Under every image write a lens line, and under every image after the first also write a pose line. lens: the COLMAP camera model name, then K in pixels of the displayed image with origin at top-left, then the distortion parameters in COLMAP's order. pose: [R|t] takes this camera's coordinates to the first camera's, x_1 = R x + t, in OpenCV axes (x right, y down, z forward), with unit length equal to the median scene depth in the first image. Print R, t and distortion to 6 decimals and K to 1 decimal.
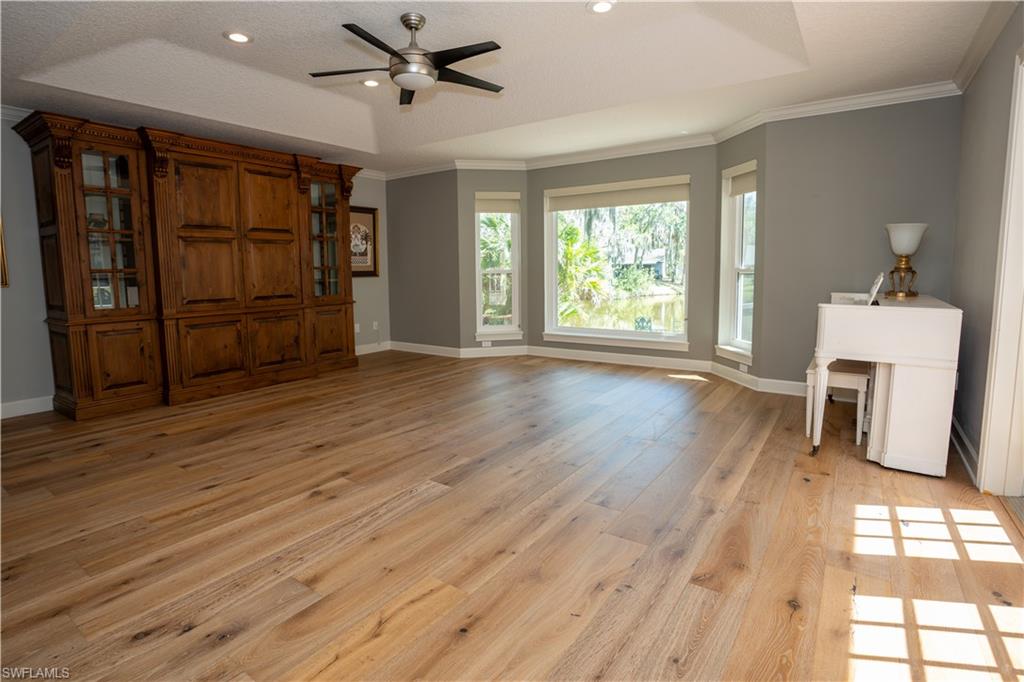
lens RADIAL K [[521.3, 0, 502.3], [0, 521.3, 313.8], [0, 0, 1]] dist [-0.048656, -0.000115]
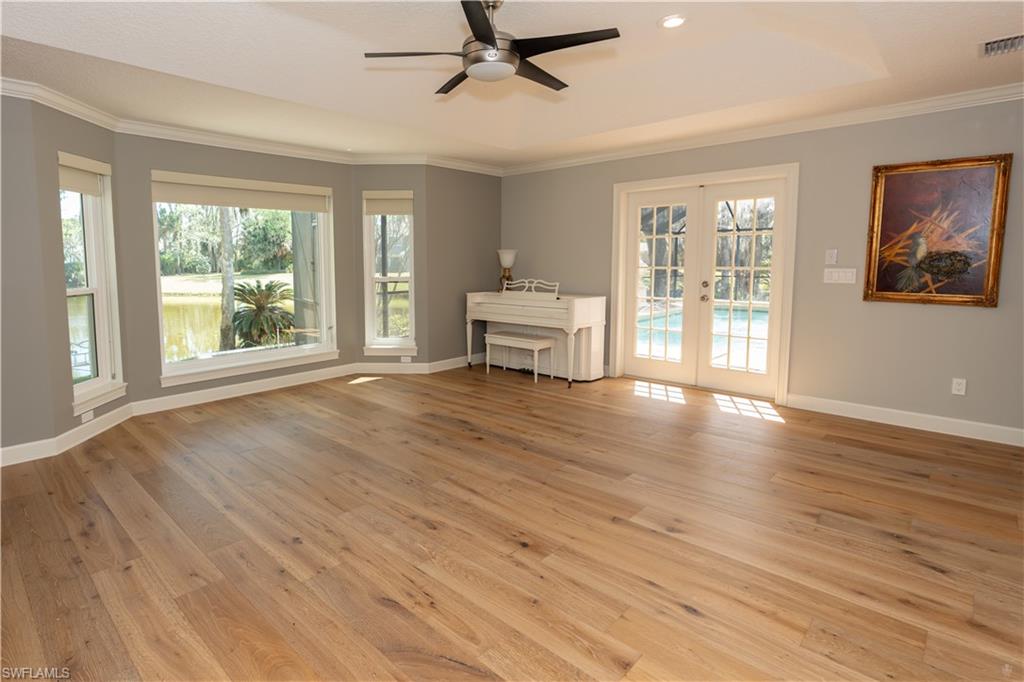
lens RADIAL K [[521.3, 0, 502.3], [0, 521.3, 313.8], [0, 0, 1]] dist [-0.048656, -0.000115]
pose [[0.139549, -0.094869, 0.985660, -1.141277], [0.105531, 0.991156, 0.080456, -0.119530], [-0.984576, 0.092790, 0.148327, 1.022610]]
